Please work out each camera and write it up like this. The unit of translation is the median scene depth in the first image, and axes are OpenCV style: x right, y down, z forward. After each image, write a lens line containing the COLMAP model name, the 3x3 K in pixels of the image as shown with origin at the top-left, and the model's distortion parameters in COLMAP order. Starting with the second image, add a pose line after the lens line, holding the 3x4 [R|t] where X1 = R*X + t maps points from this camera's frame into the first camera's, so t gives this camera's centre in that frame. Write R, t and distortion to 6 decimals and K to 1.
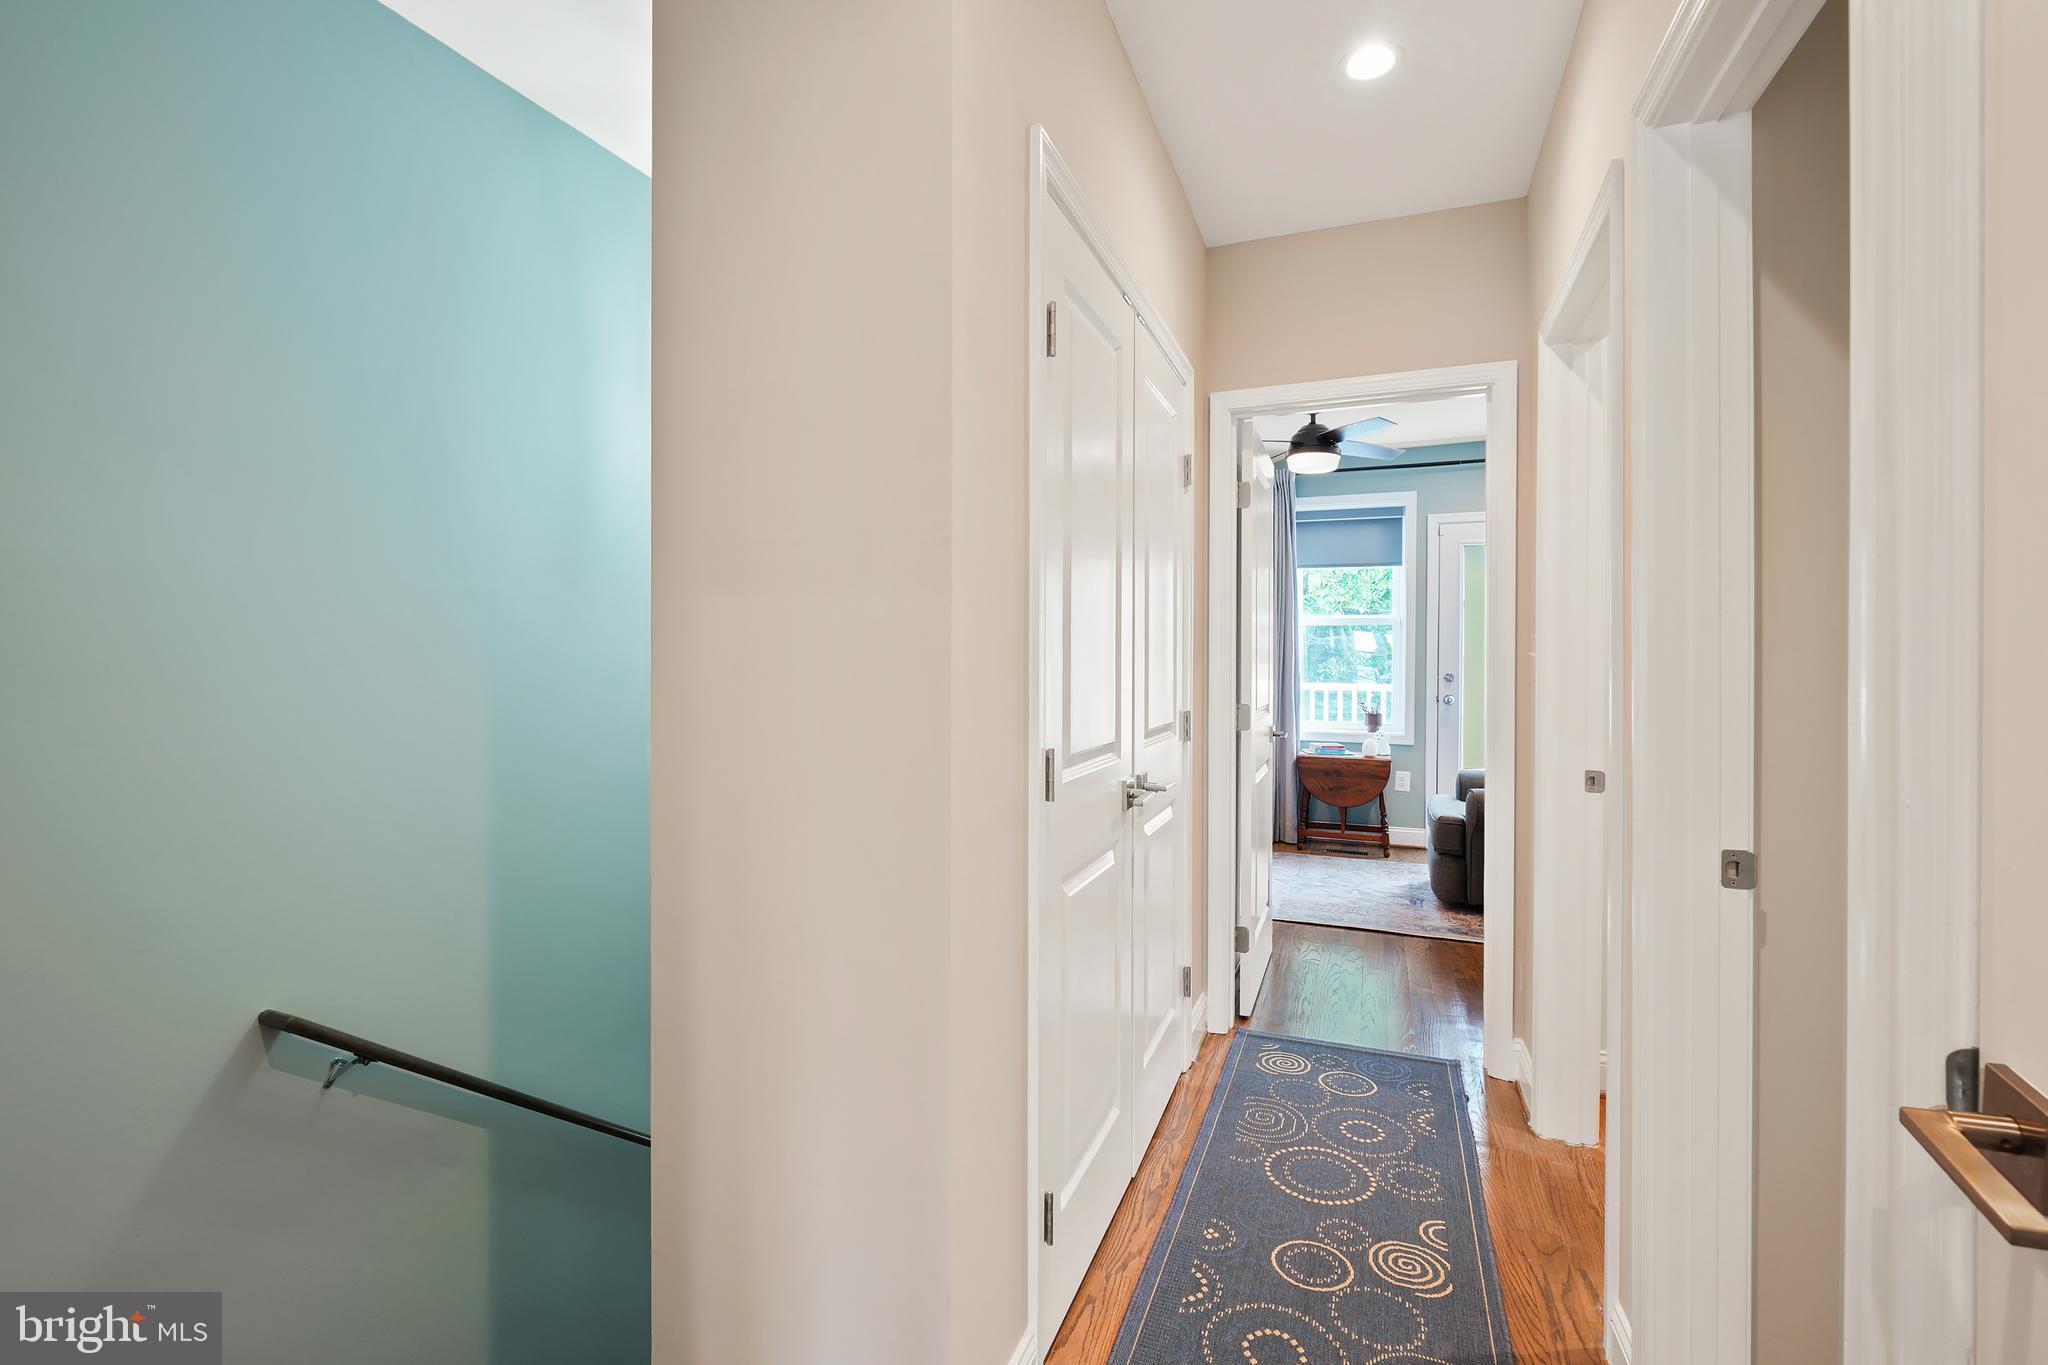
lens RADIAL K [[903.5, 0, 1011.6], [0, 903.5, 660.5], [0, 0, 1]] dist [-0.001324, -0.000515]
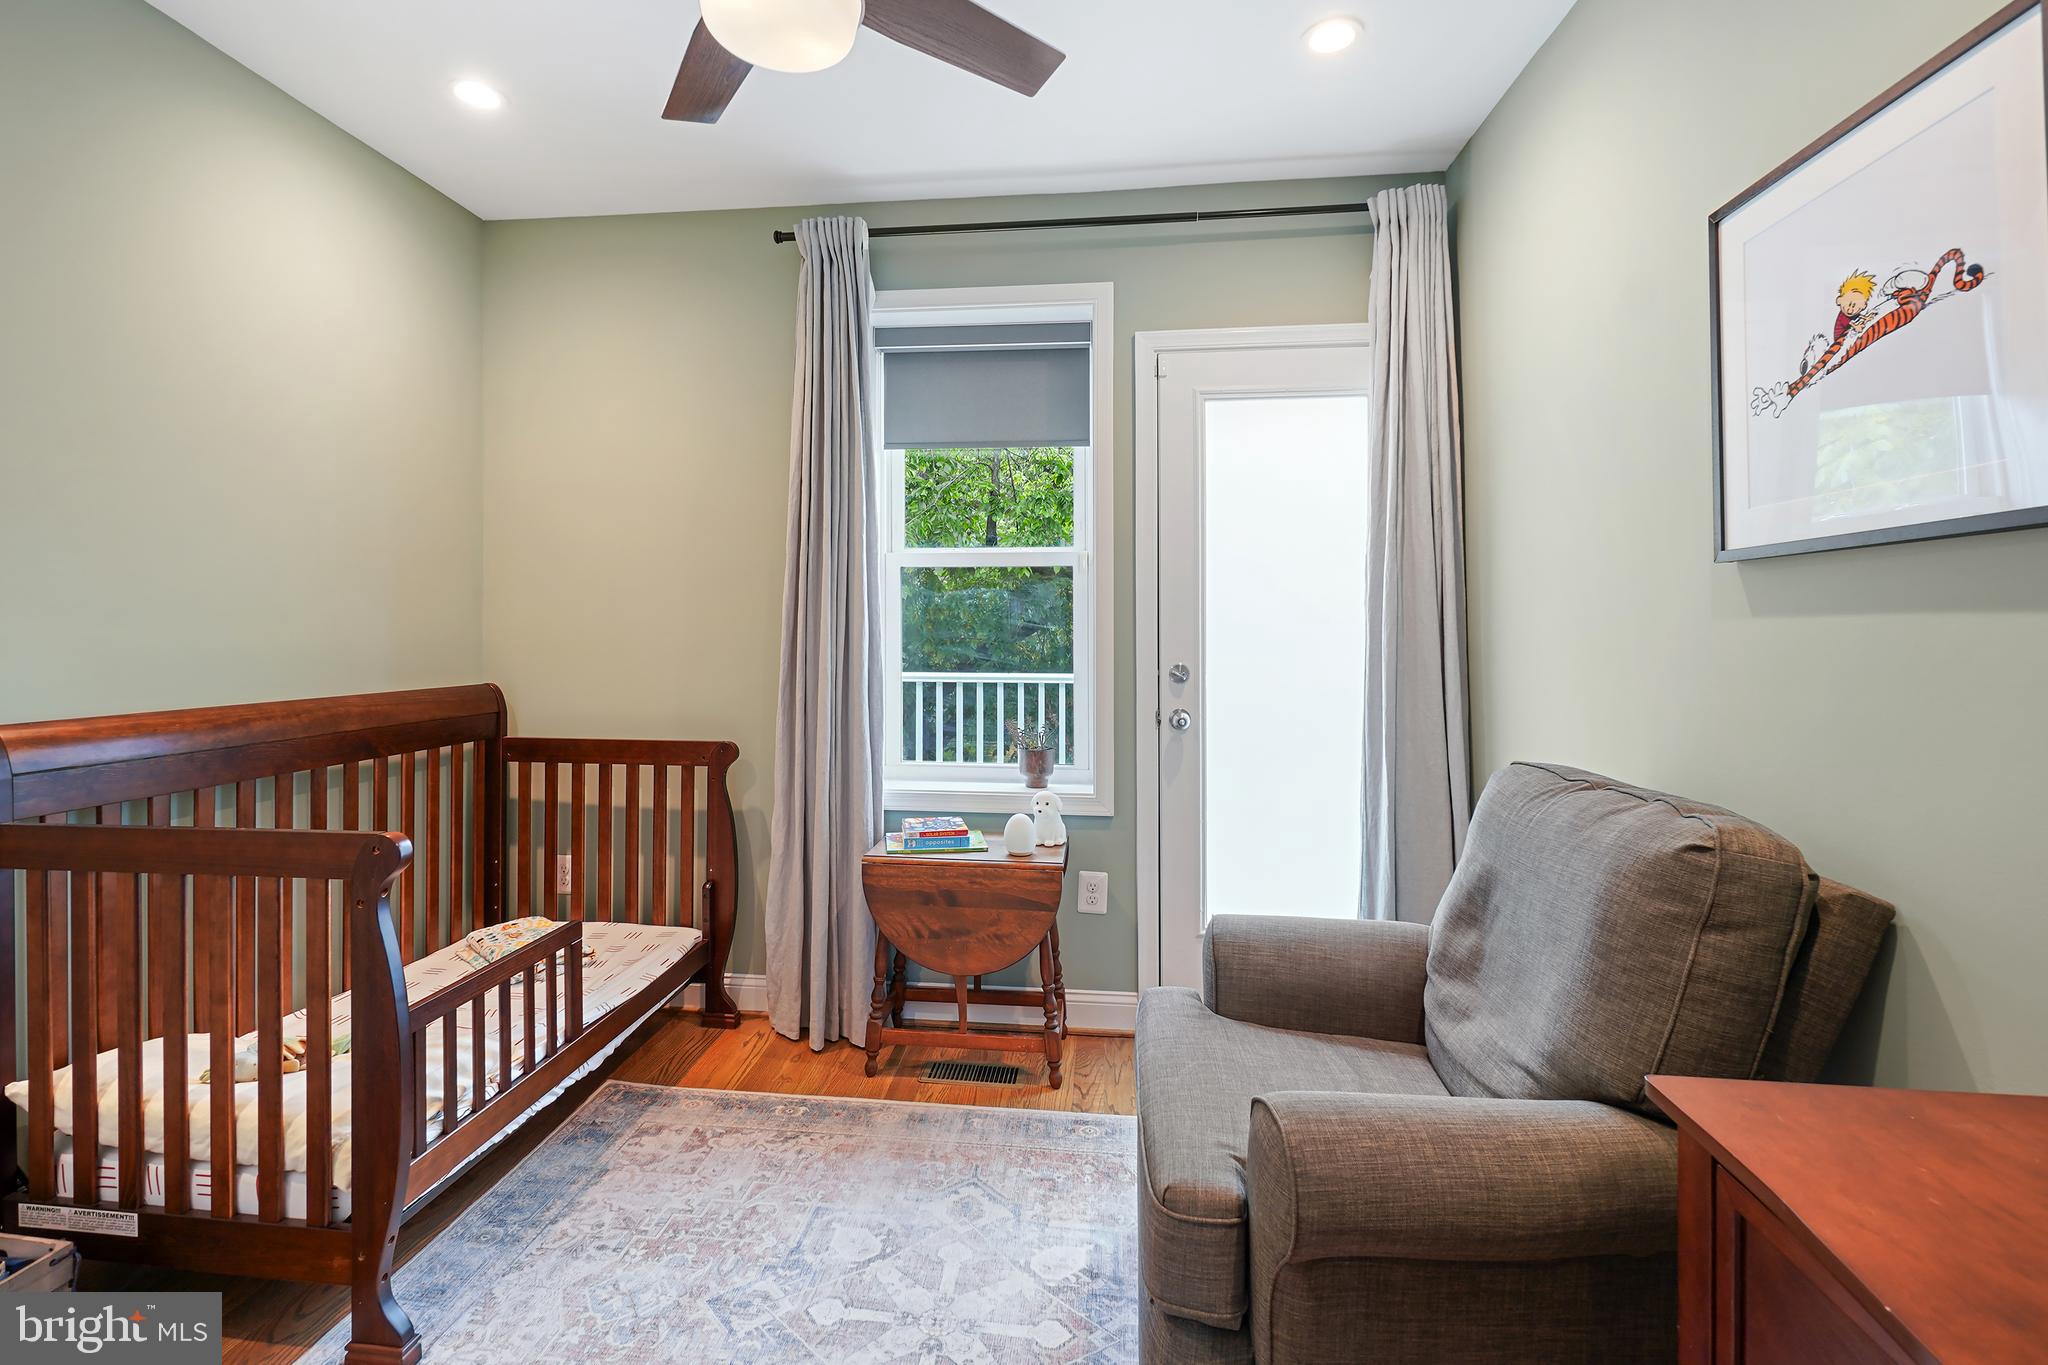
lens RADIAL K [[885.6, 0, 1019.9], [0, 885.6, 638.4], [0, 0, 1]] dist [-0.000783, -0.000108]
pose [[0.961974, -0.008978, 0.272992, 0.272144], [0.010466, 0.999937, -0.003996, 0.001653], [-0.272939, 0.006701, 0.962008, 0.565950]]
